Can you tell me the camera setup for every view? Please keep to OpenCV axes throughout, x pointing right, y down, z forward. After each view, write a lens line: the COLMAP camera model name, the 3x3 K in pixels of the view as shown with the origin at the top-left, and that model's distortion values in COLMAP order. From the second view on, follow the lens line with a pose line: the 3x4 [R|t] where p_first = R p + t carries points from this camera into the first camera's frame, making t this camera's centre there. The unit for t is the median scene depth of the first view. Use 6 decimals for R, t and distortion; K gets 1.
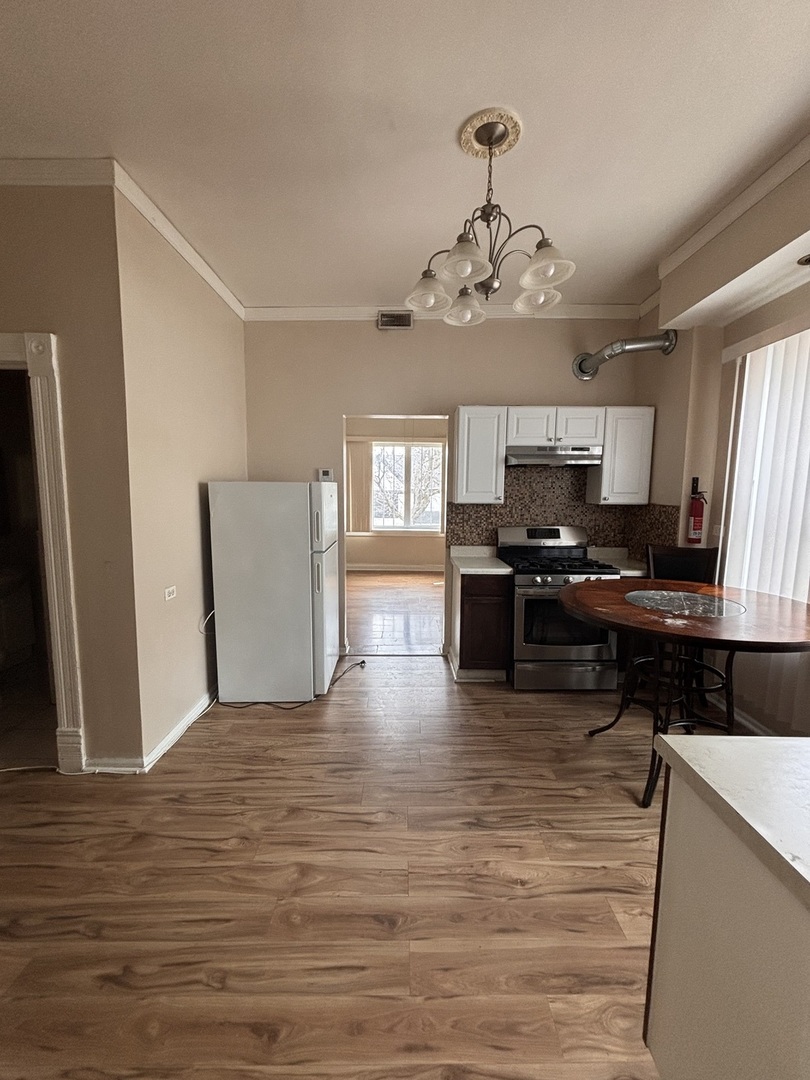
lens RADIAL K [[435.5, 0, 405.2], [0, 435.5, 539.7], [0, 0, 1]] dist [-0.001824, 0.003821]
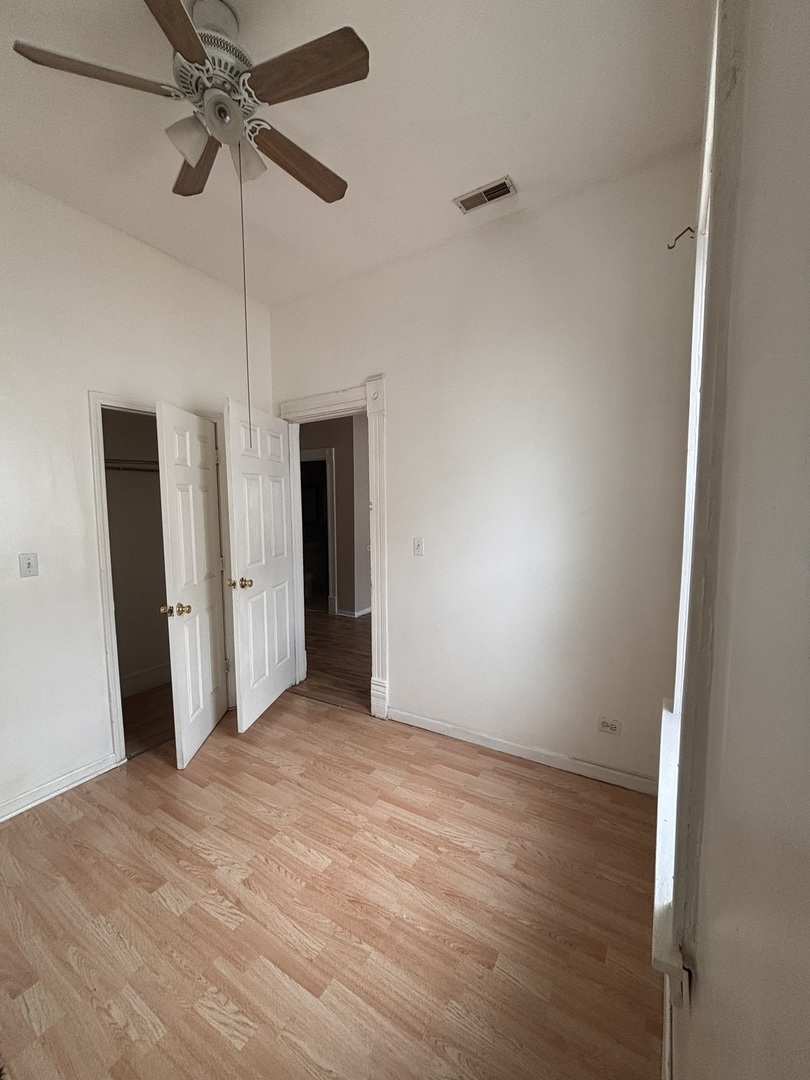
lens RADIAL K [[433.8, 0, 405.0], [0, 433.8, 540.0], [0, 0, 1]] dist [0.000449, 0.000045]
pose [[0.851824, 0.025180, -0.523222, 0.802828], [-0.038422, 0.999157, -0.014469, 0.098507], [0.522417, 0.032428, 0.852074, -0.843253]]
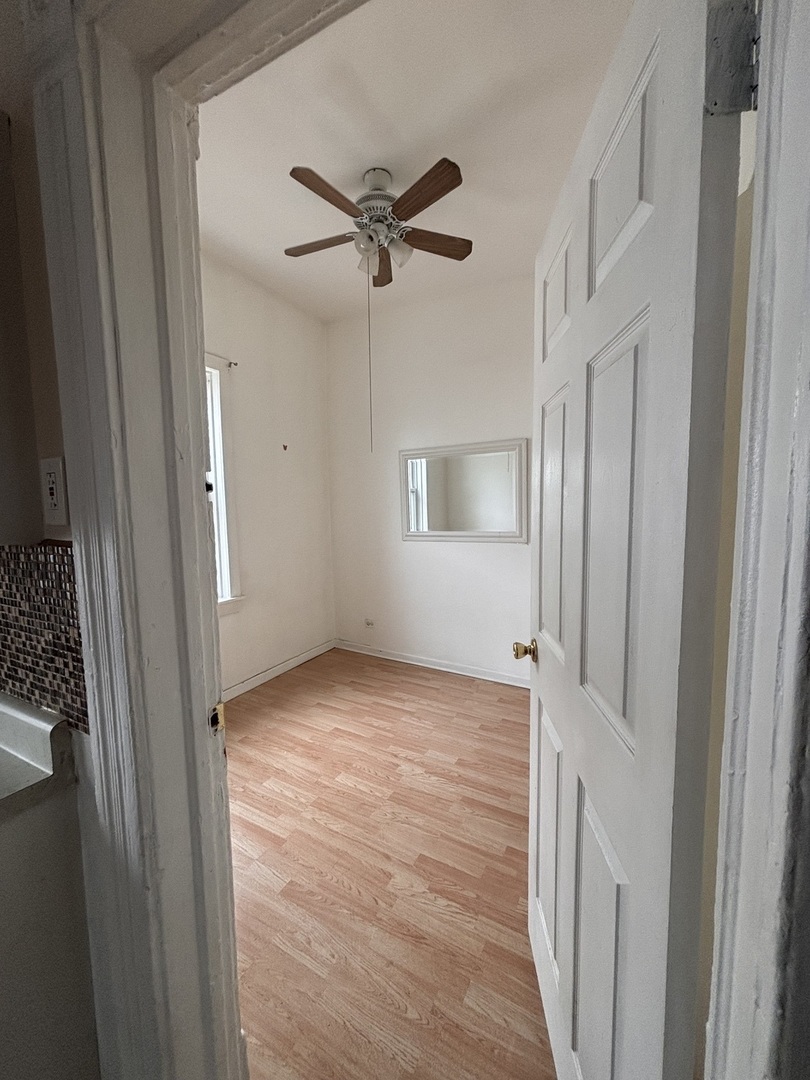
lens RADIAL K [[435.5, 0, 405.2], [0, 435.5, 539.7], [0, 0, 1]] dist [-0.001824, 0.003821]
pose [[-0.883897, -0.050392, 0.464959, -0.139029], [0.047745, 0.979261, 0.196895, -0.020198], [-0.465239, 0.196234, -0.863160, 0.279676]]
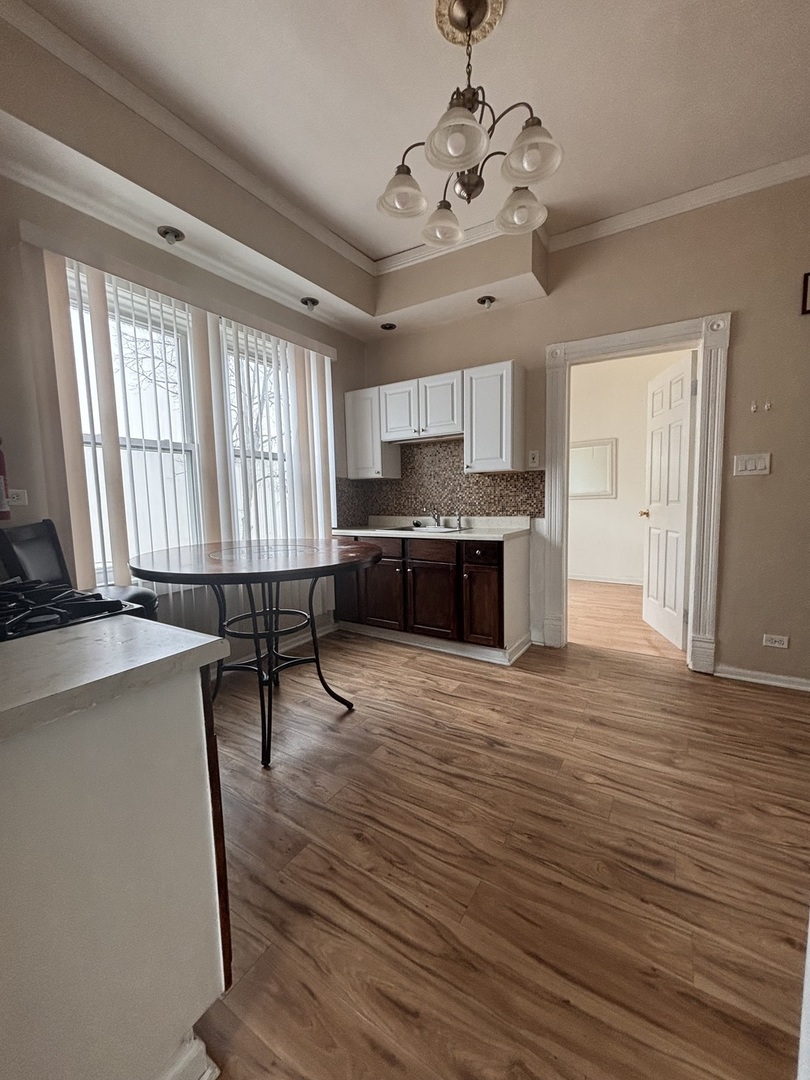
lens RADIAL K [[433.8, 0, 405.0], [0, 433.8, 540.0], [0, 0, 1]] dist [0.000449, 0.000045]
pose [[-0.847227, -0.045503, 0.529279, -0.142522], [0.072862, 0.976956, 0.200621, -0.052845], [-0.526211, 0.208536, -0.824387, 1.406366]]
